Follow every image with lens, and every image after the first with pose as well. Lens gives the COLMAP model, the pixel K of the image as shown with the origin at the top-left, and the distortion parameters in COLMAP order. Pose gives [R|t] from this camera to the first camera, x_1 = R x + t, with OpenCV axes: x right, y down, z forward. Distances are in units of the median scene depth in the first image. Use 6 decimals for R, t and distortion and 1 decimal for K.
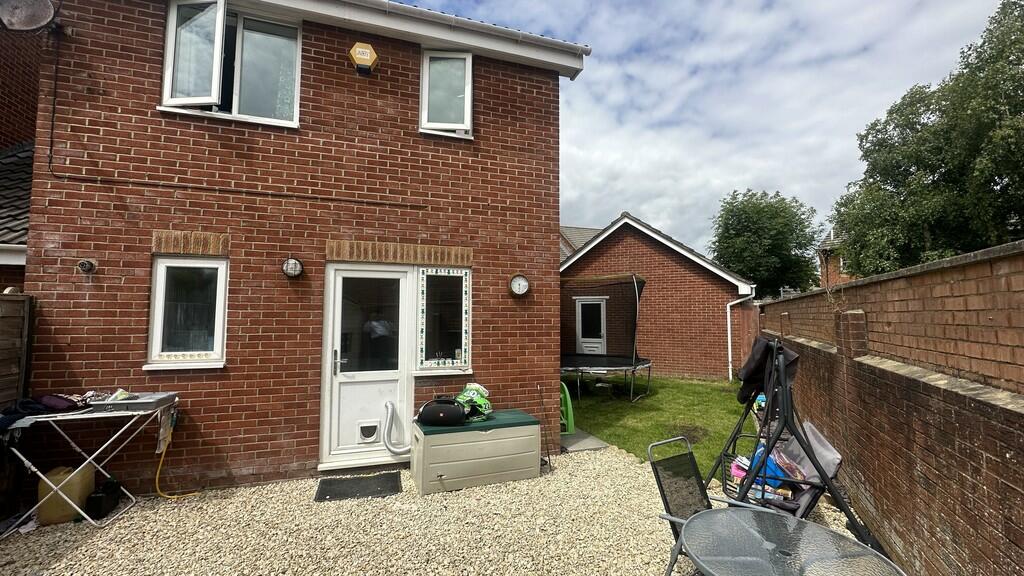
lens RADIAL K [[405.3, 0, 510.8], [0, 405.3, 293.4], [0, 0, 1]] dist [-0.001260, -0.000120]
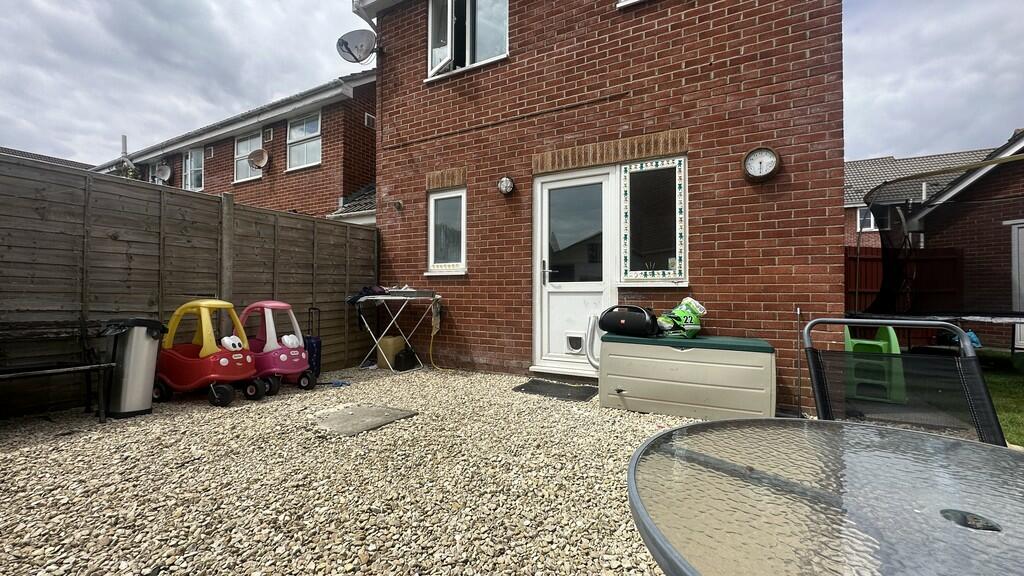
lens RADIAL K [[405.3, 0, 515.4], [0, 405.3, 291.3], [0, 0, 1]] dist [-0.001260, -0.000120]
pose [[0.690158, -0.006004, -0.723634, 0.265182], [0.041717, 0.998633, 0.031501, 0.181915], [0.722455, -0.051928, 0.689465, 0.227982]]
